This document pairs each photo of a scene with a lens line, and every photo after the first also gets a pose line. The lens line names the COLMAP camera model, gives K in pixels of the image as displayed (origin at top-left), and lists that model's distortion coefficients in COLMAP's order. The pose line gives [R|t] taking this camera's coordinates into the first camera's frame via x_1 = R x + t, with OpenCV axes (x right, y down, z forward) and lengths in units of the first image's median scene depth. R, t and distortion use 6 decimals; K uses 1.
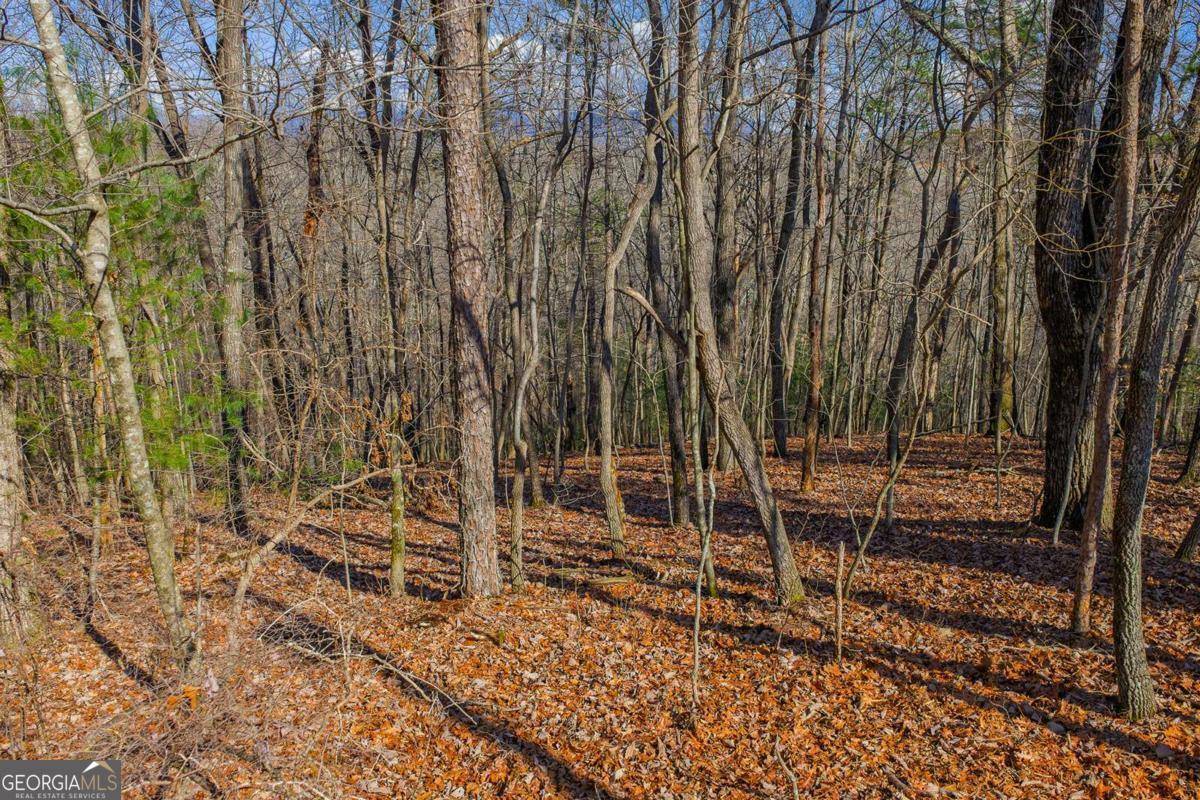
lens RADIAL K [[994.9, 0, 599.8], [0, 994.9, 405.1], [0, 0, 1]] dist [0.014184, -0.014176]
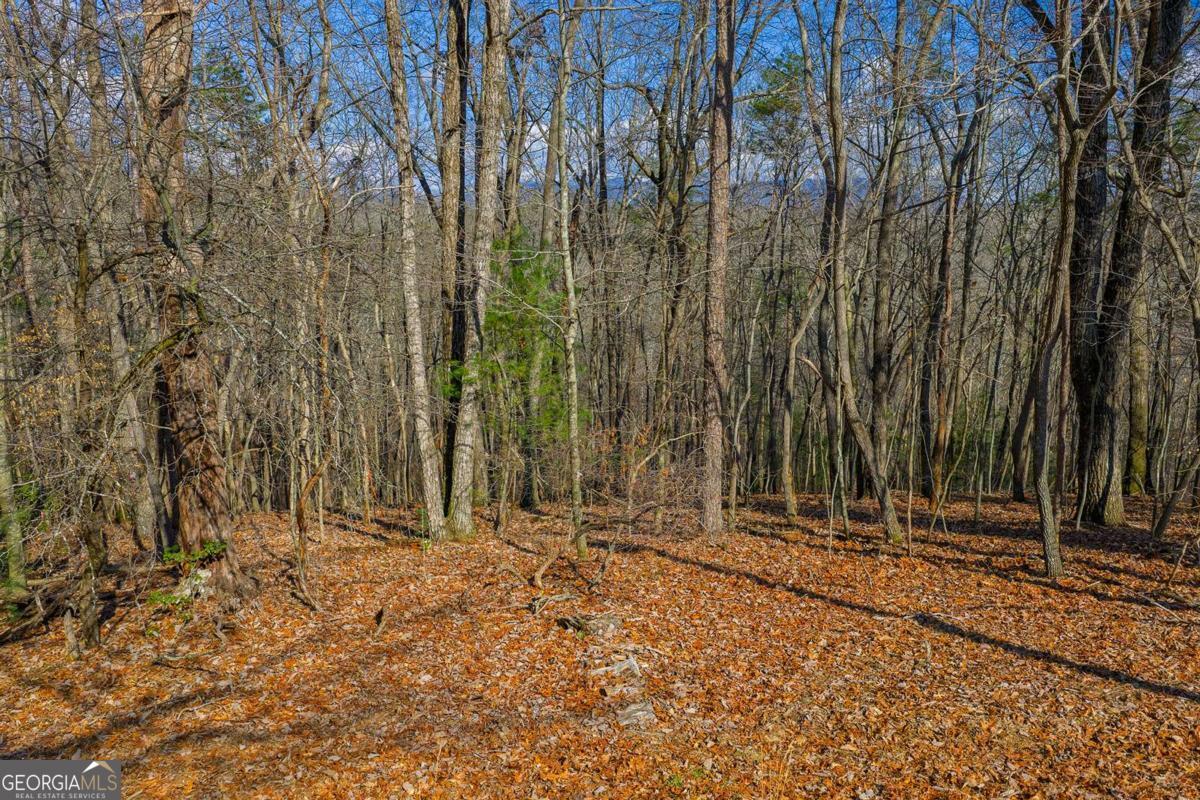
lens RADIAL K [[994.9, 0, 599.8], [0, 994.9, 405.1], [0, 0, 1]] dist [0.014184, -0.014176]
pose [[0.984285, 0.037115, -0.172641, -0.019335], [-0.048303, 0.996965, -0.061059, 0.093025], [0.169851, 0.068439, 0.983090, -0.804223]]
